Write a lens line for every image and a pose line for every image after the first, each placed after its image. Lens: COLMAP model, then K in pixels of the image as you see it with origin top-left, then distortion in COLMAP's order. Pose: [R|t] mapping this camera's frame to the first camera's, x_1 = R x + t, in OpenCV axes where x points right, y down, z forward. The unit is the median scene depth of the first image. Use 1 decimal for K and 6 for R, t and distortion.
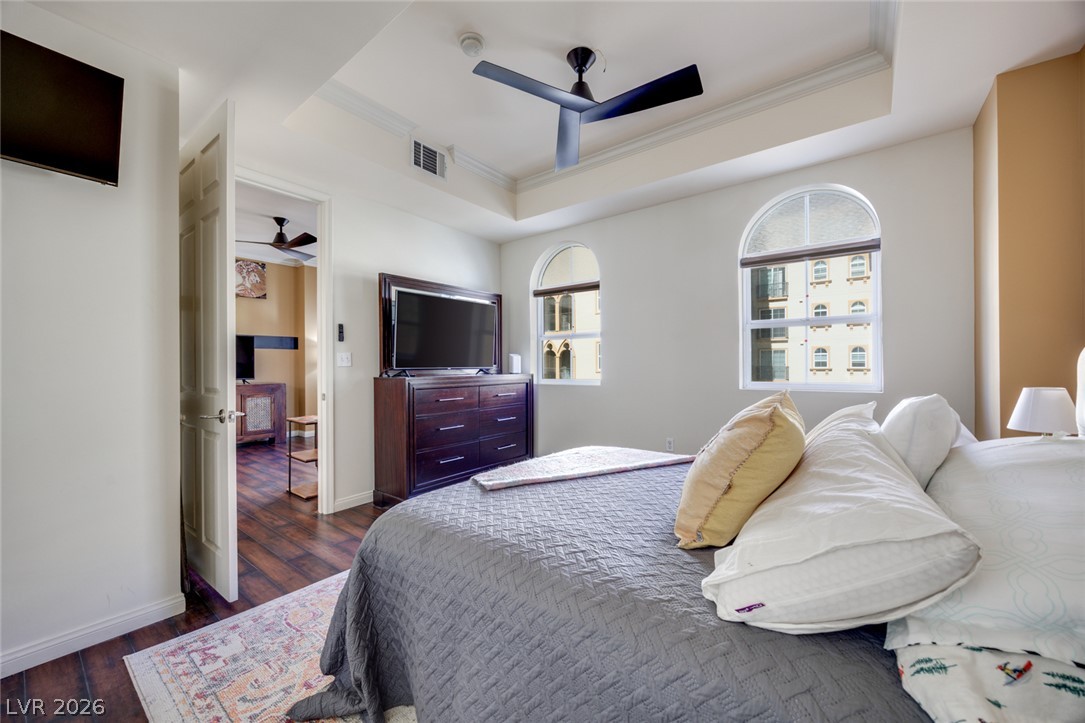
lens RADIAL K [[415.1, 0, 543.5], [0, 415.1, 365.3], [0, 0, 1]] dist [0.000677, -0.000052]
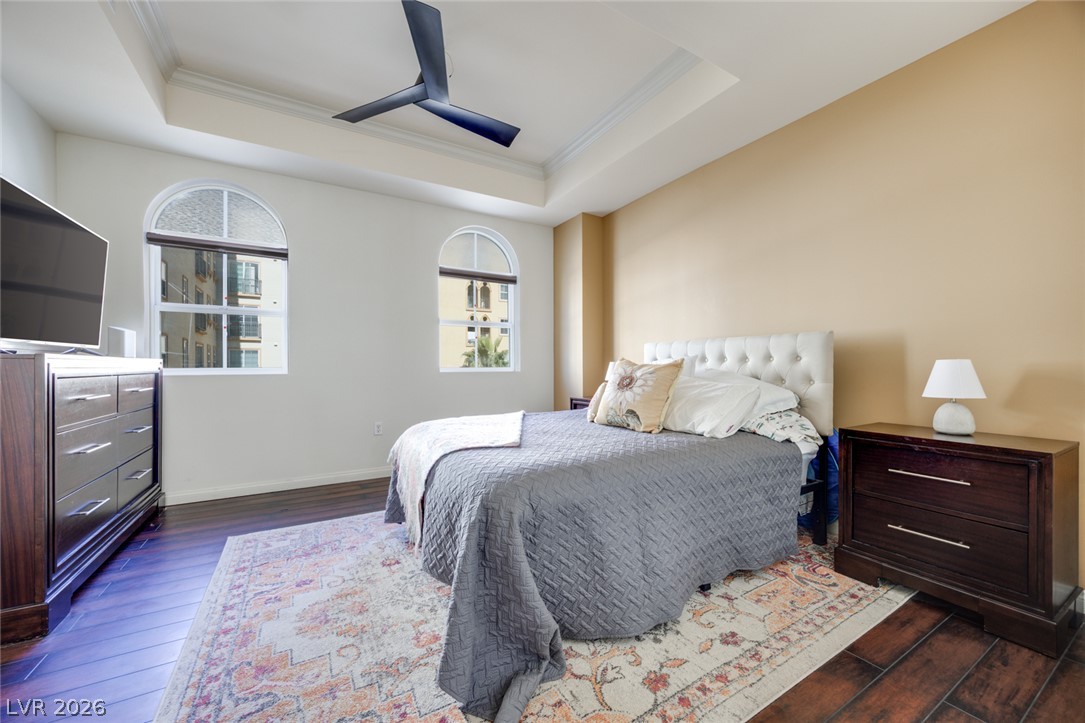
lens RADIAL K [[415.1, 0, 543.5], [0, 415.1, 365.3], [0, 0, 1]] dist [0.000677, -0.000052]
pose [[0.375128, 0.008744, 0.926932, -0.539719], [-0.001727, 0.999960, -0.008735, 0.045356], [-0.926972, 0.001676, 0.375128, 0.245612]]
